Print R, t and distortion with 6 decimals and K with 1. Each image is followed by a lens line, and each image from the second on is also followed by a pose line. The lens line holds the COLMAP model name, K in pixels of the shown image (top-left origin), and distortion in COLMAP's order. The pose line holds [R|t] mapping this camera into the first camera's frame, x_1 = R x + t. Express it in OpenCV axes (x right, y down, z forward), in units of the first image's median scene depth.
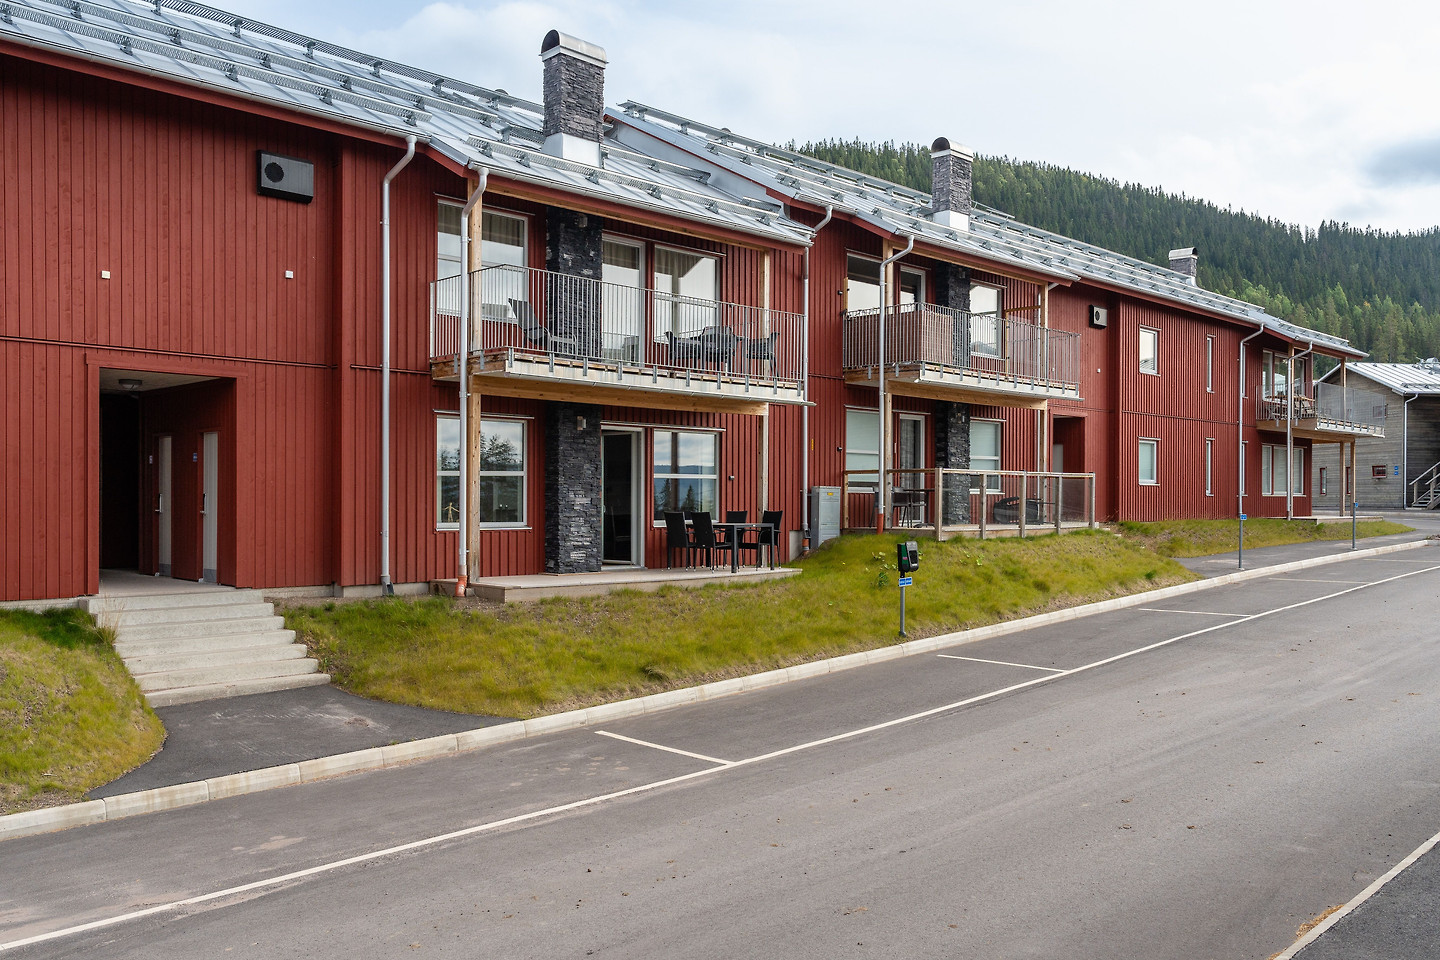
lens RADIAL K [[1106.7, 0, 720.0], [0, 1106.7, 480.0], [0, 0, 1]] dist [0.001471, 0.001321]
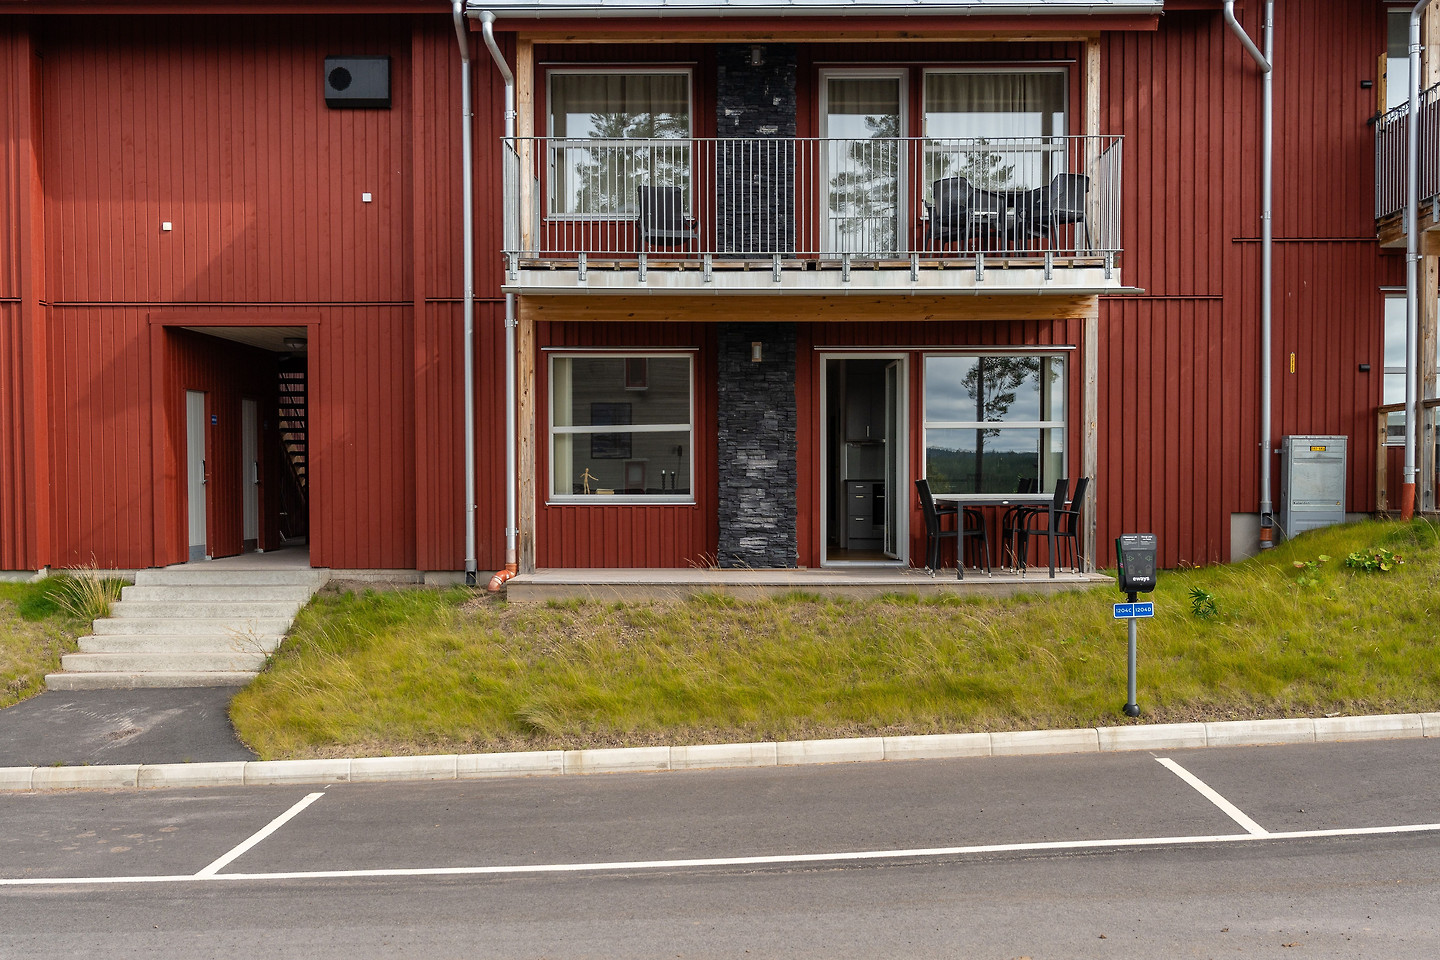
lens RADIAL K [[1325.1, 0, 720.0], [0, 1325.1, 480.0], [0, 0, 1]] dist [0.000467, 0.004371]
pose [[0.726744, -0.003868, -0.686897, 0.487856], [0.017701, 0.999758, 0.013099, 0.020022], [0.686680, -0.021678, 0.726637, 0.441051]]
